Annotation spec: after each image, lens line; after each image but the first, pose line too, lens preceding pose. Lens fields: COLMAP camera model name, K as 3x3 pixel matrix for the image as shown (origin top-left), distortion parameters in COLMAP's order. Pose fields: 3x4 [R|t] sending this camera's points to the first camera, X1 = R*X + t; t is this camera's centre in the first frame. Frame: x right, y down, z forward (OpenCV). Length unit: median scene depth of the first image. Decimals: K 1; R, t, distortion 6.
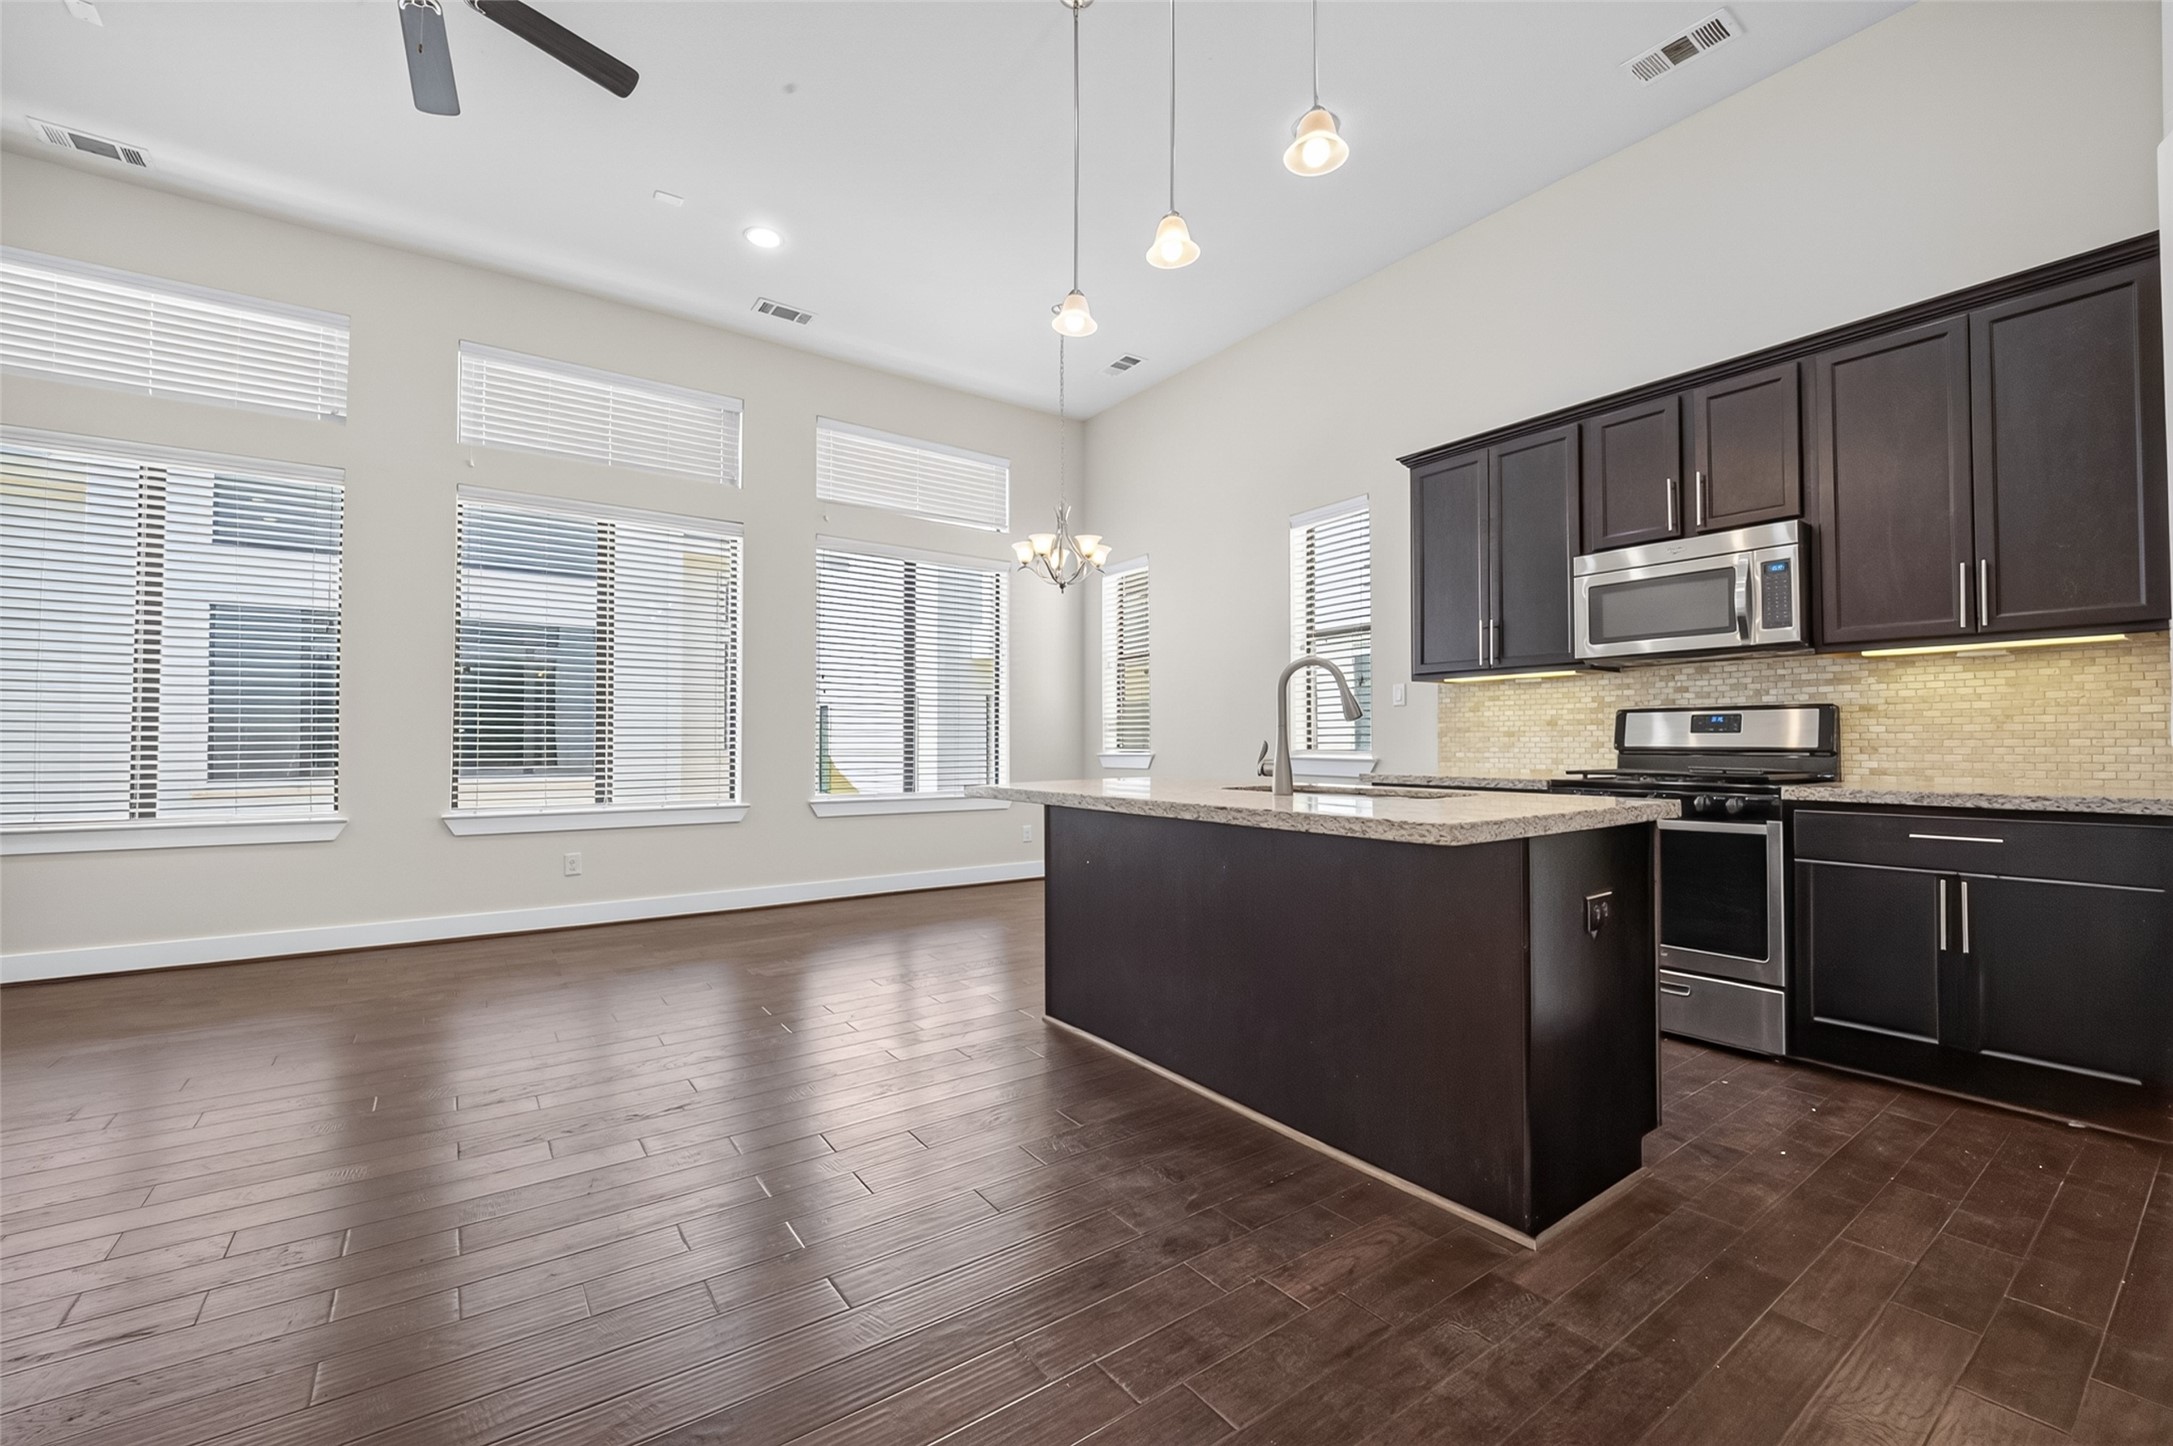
lens RADIAL K [[793.3, 0, 1086.5], [0, 793.3, 723.0], [0, 0, 1]] dist [-0.078605, 0.011268]
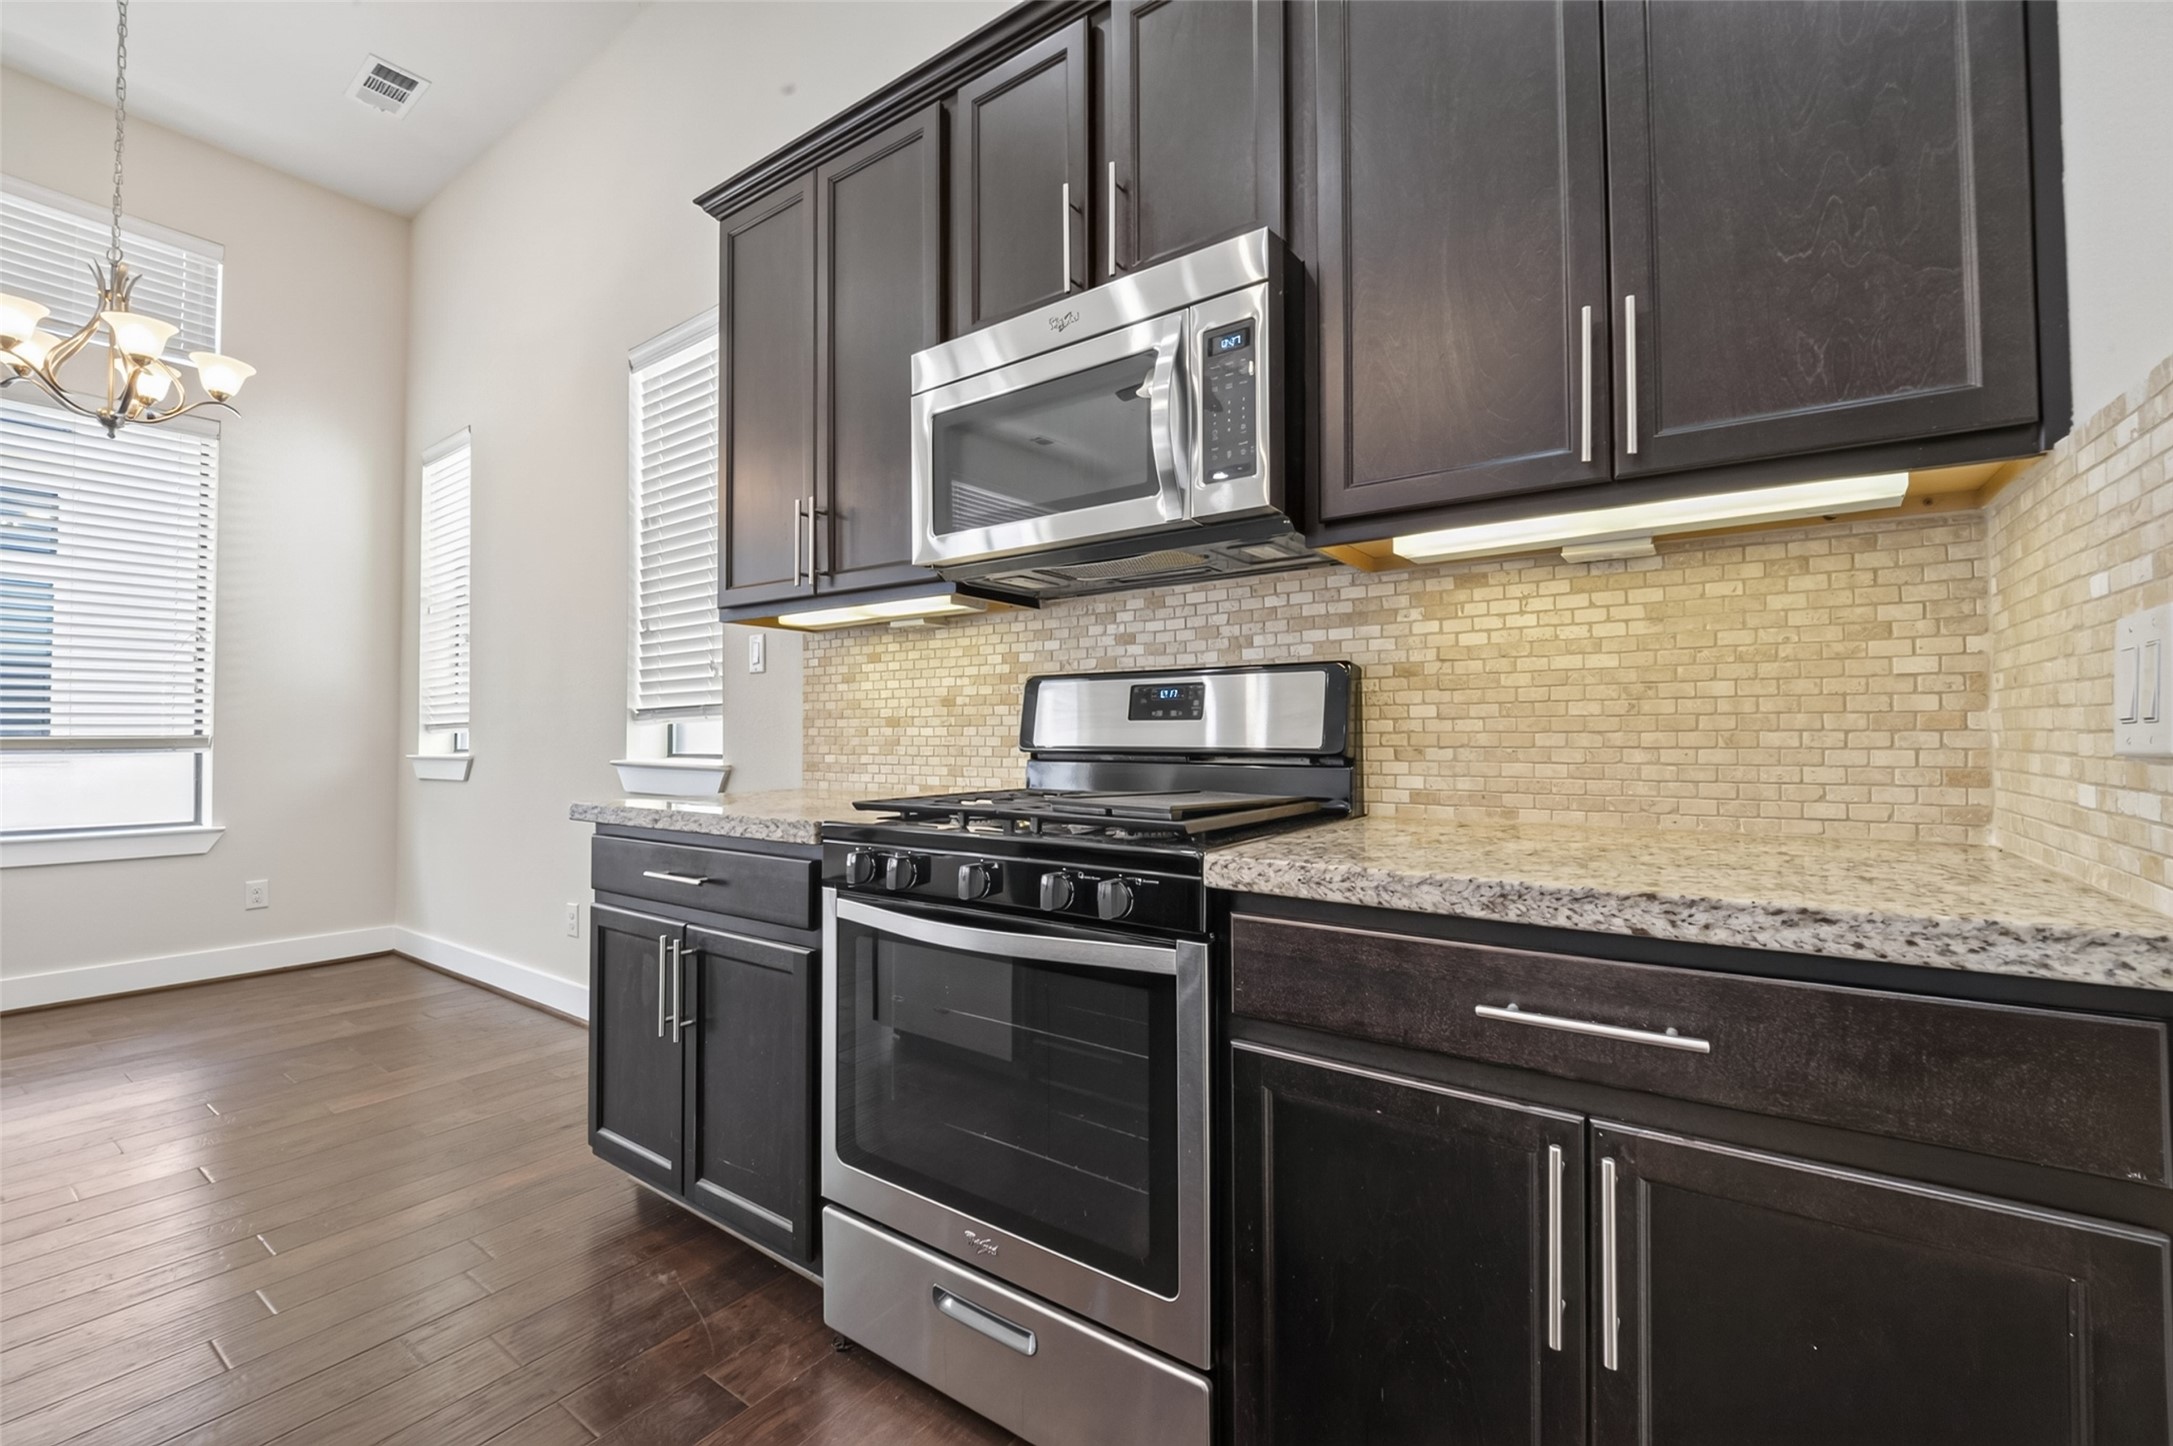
lens RADIAL K [[895.6, 0, 1085.9], [0, 895.6, 714.4], [0, 0, 1]] dist [-0.013465, -0.000254]
pose [[0.908378, 0.004466, 0.418127, 0.640852], [-0.005901, 0.999980, 0.002139, 0.010585], [-0.418109, -0.004411, 0.908386, 0.564713]]
